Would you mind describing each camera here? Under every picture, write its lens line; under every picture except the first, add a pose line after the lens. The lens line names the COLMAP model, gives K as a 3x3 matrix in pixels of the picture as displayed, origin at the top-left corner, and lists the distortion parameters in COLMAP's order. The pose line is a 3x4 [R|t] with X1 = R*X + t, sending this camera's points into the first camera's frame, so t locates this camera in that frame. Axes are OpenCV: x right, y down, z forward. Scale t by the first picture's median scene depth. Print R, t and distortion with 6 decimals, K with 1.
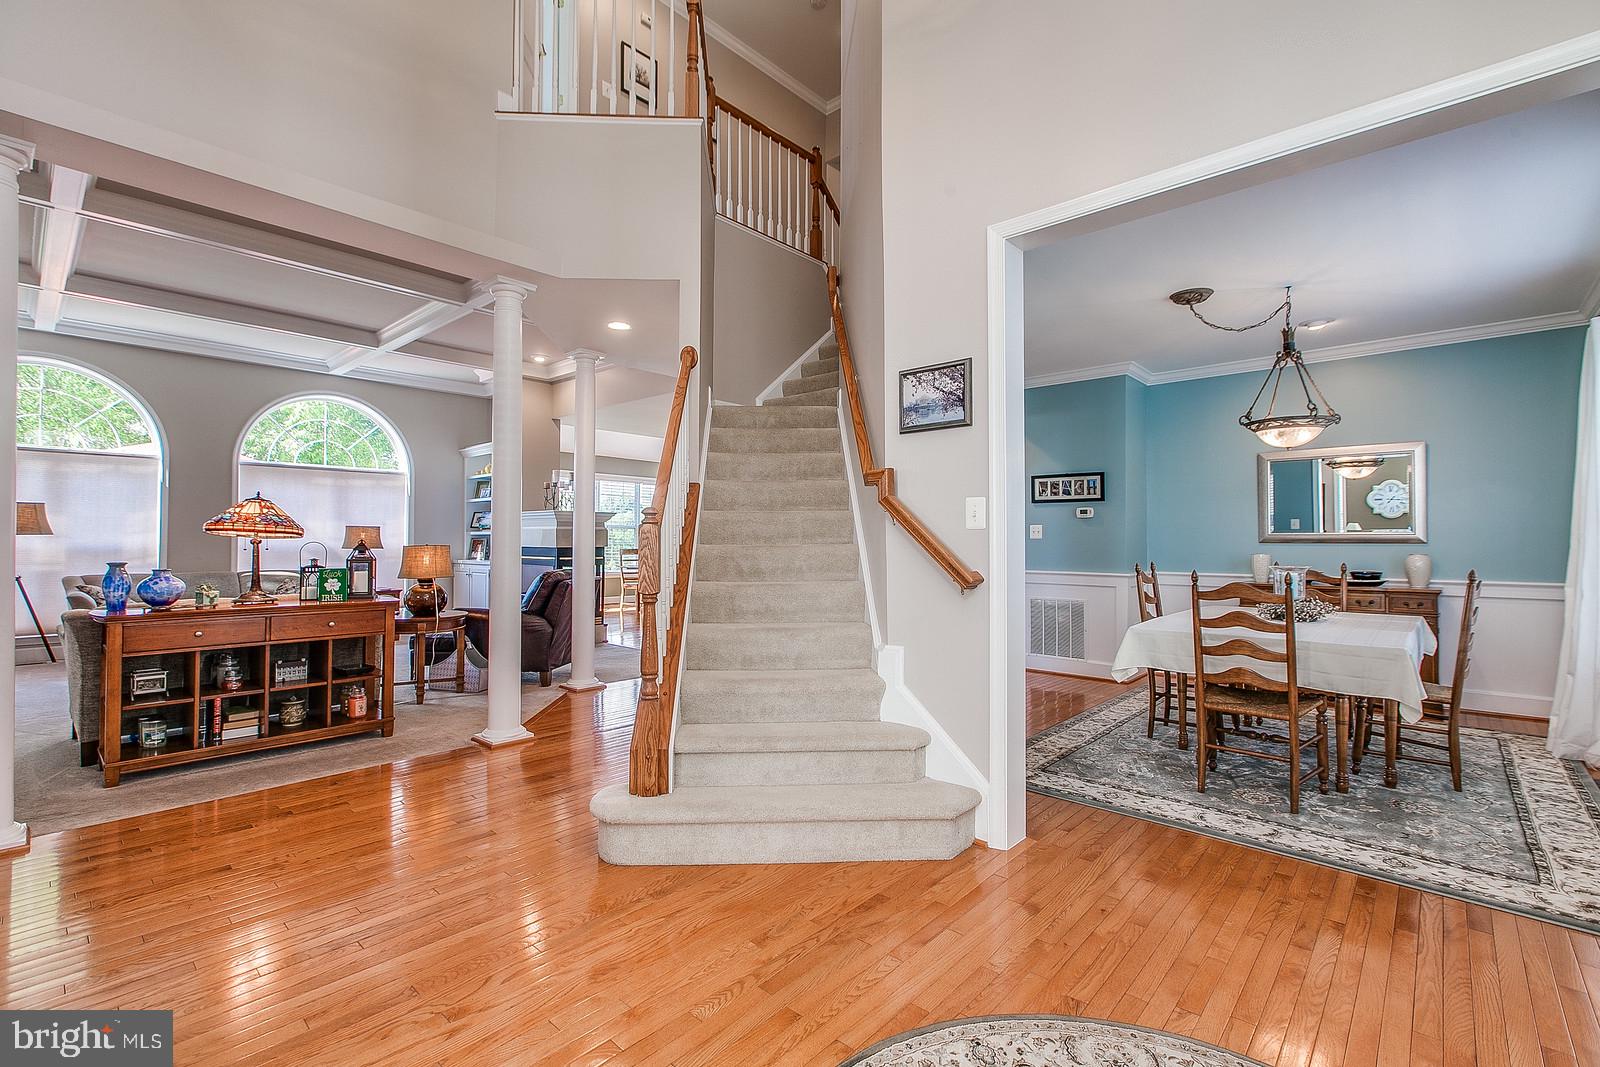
lens RADIAL K [[715.4, 0, 803.8], [0, 715.4, 529.2], [0, 0, 1]] dist [0.002590, -0.000971]
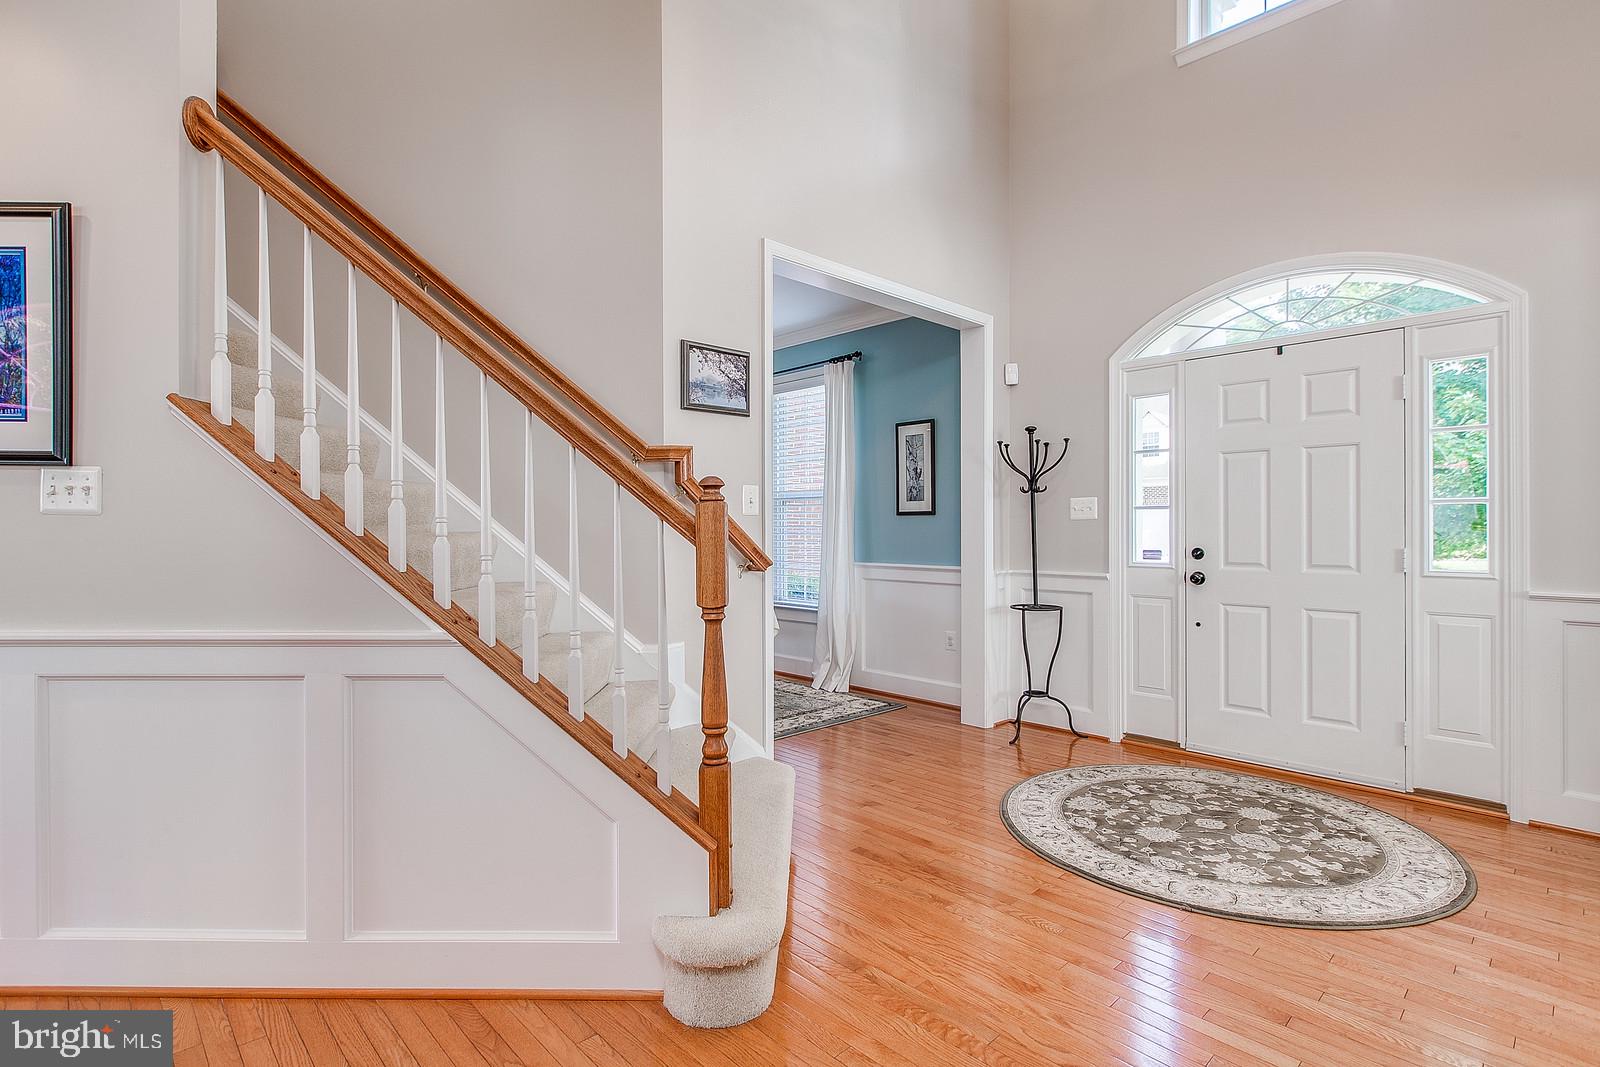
lens RADIAL K [[774.2, 0, 806.1], [0, 774.2, 528.1], [0, 0, 1]] dist [-0.001116, 0.000233]
pose [[0.064967, -0.008372, 0.997852, -0.593223], [-0.013527, 0.999866, 0.009270, 0.004748], [-0.997796, -0.014100, 0.064845, 0.552403]]
